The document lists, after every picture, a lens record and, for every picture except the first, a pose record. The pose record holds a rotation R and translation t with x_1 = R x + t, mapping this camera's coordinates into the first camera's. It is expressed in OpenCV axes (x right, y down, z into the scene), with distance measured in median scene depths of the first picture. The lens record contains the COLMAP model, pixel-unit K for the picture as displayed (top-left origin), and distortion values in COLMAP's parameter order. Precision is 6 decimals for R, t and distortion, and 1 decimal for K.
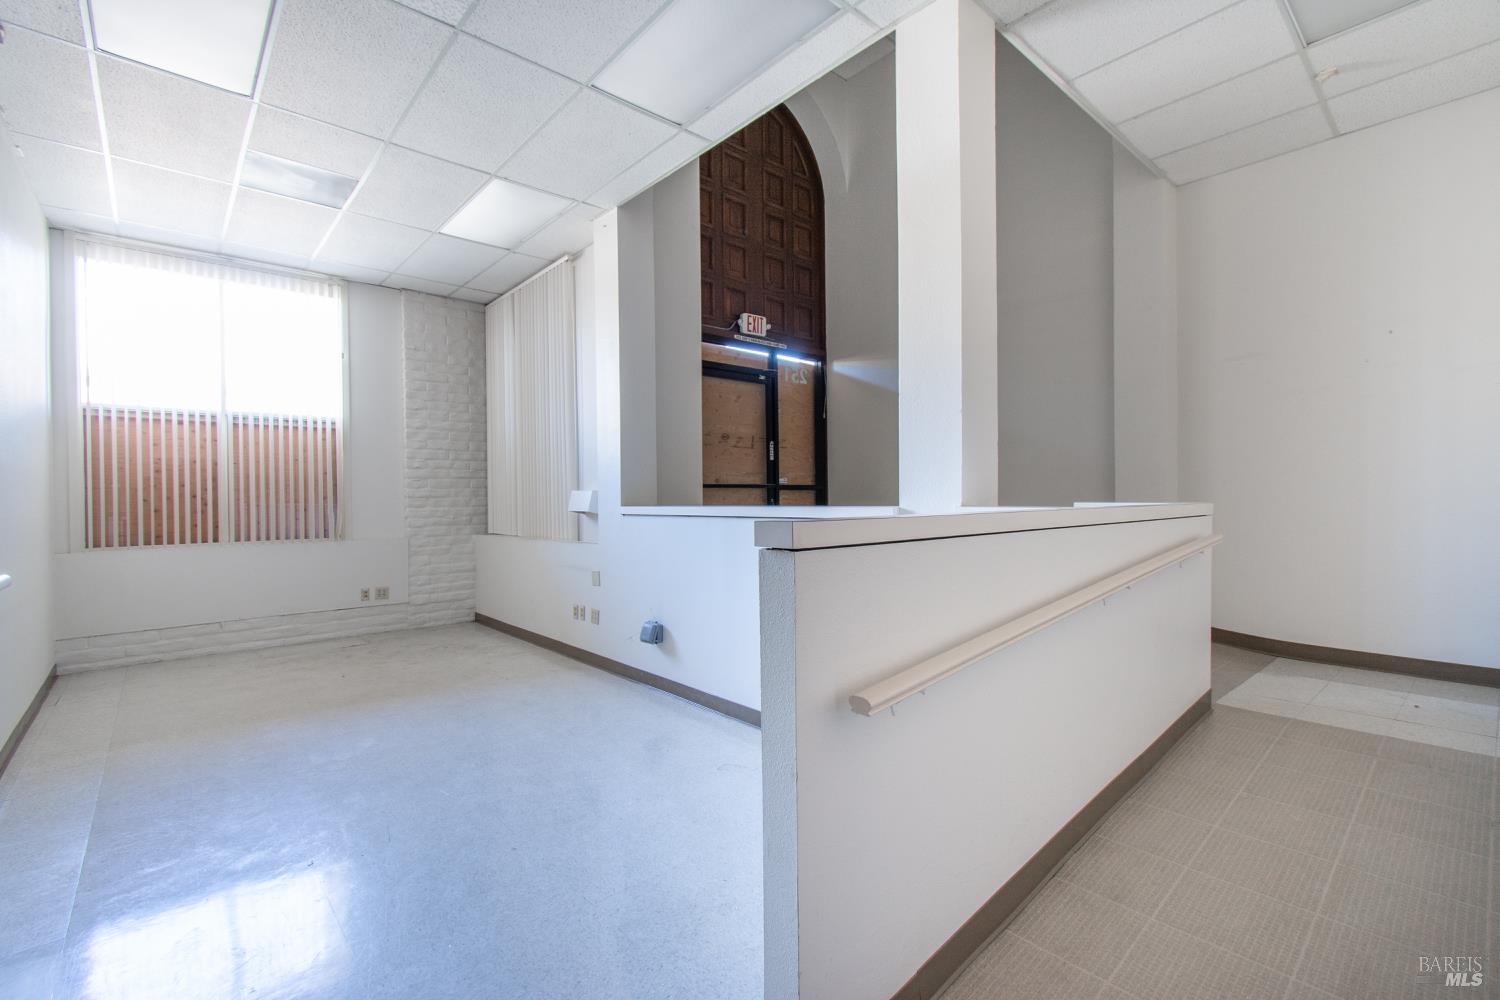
lens RADIAL K [[665.1, 0, 750.0], [0, 665.1, 500.0], [0, 0, 1]] dist [-0.000468, -0.000601]
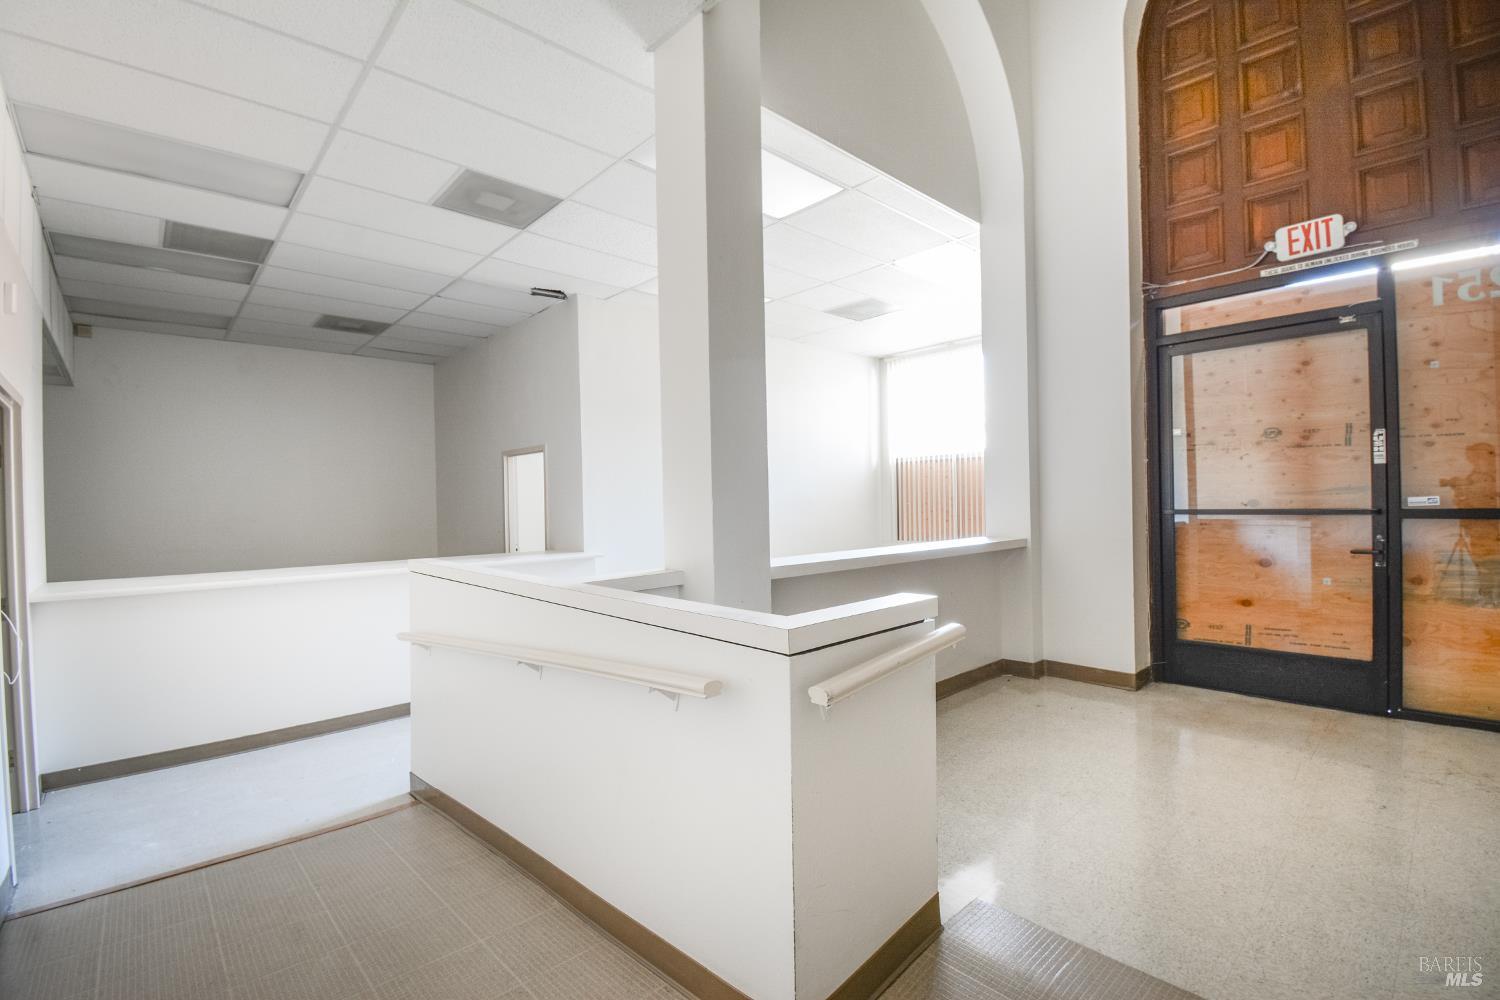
lens RADIAL K [[665.1, 0, 750.0], [0, 665.1, 500.0], [0, 0, 1]] dist [-0.000468, -0.000601]
pose [[0.021270, 0.006745, -0.999751, 0.576603], [-0.002522, 0.999974, 0.006693, -0.033056], [0.999771, 0.002379, 0.021286, 0.483635]]
